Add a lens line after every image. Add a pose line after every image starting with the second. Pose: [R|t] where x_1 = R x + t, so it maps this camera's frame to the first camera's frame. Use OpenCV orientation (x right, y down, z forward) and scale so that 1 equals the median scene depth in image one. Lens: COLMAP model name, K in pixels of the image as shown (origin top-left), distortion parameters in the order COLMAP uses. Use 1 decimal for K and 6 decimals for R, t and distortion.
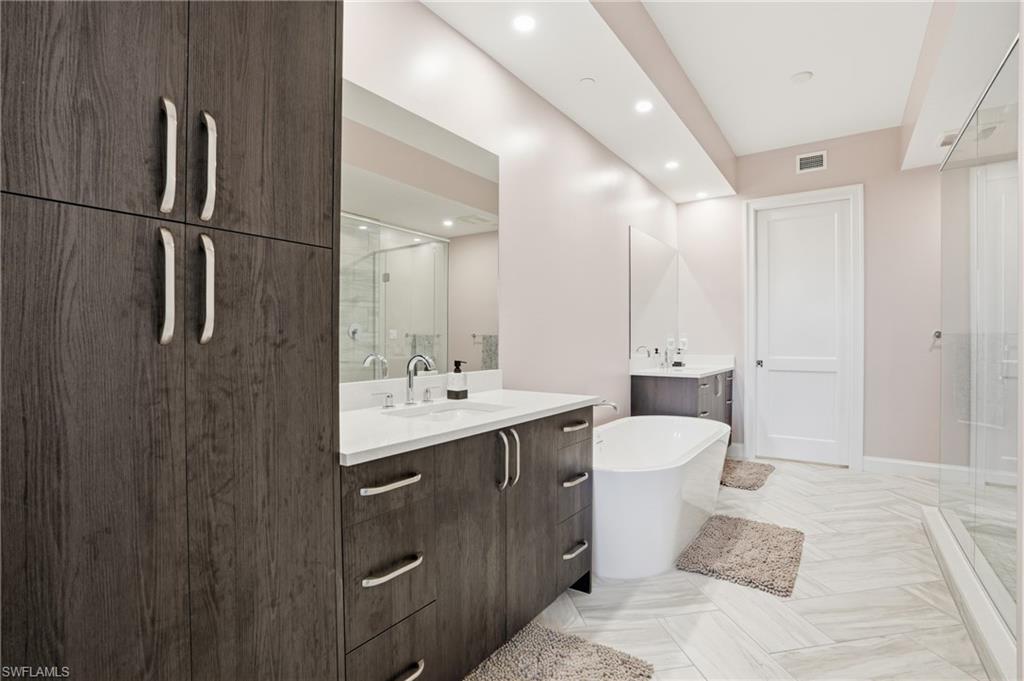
lens RADIAL K [[480.4, 0, 514.6], [0, 480.4, 338.8], [0, 0, 1]] dist [-0.069907, 0.023658]
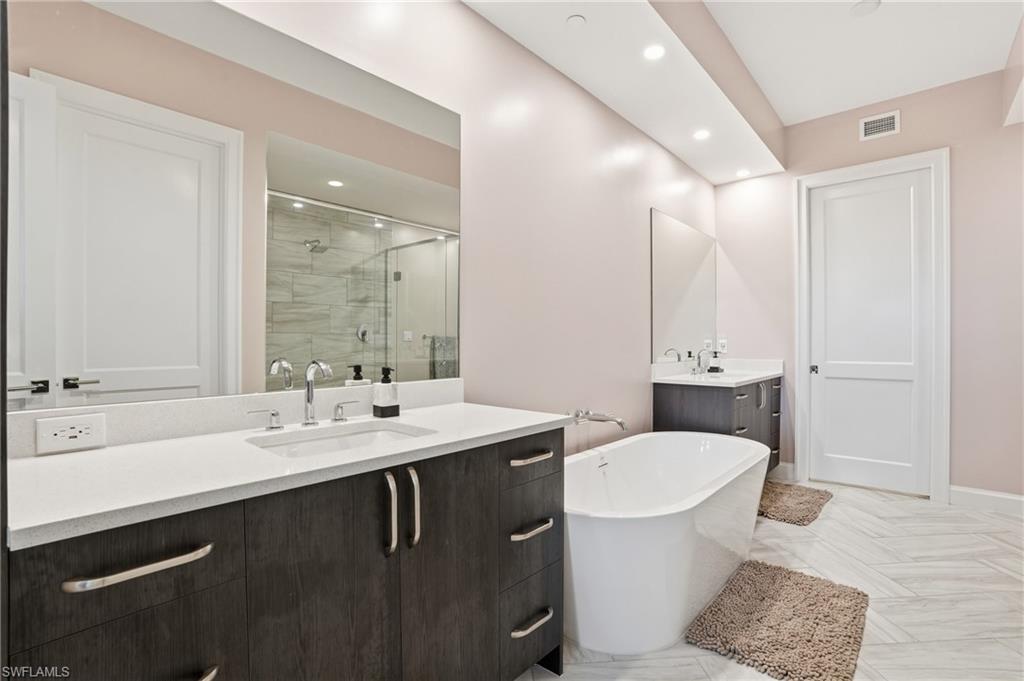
lens RADIAL K [[472.3, 0, 512.0], [0, 472.3, 340.5], [0, 0, 1]] dist [-0.067397, 0.022842]
pose [[0.993124, -0.001373, -0.117060, 0.117649], [0.001252, 0.999999, -0.001109, 0.001568], [0.117062, 0.000955, 0.993124, 0.177666]]
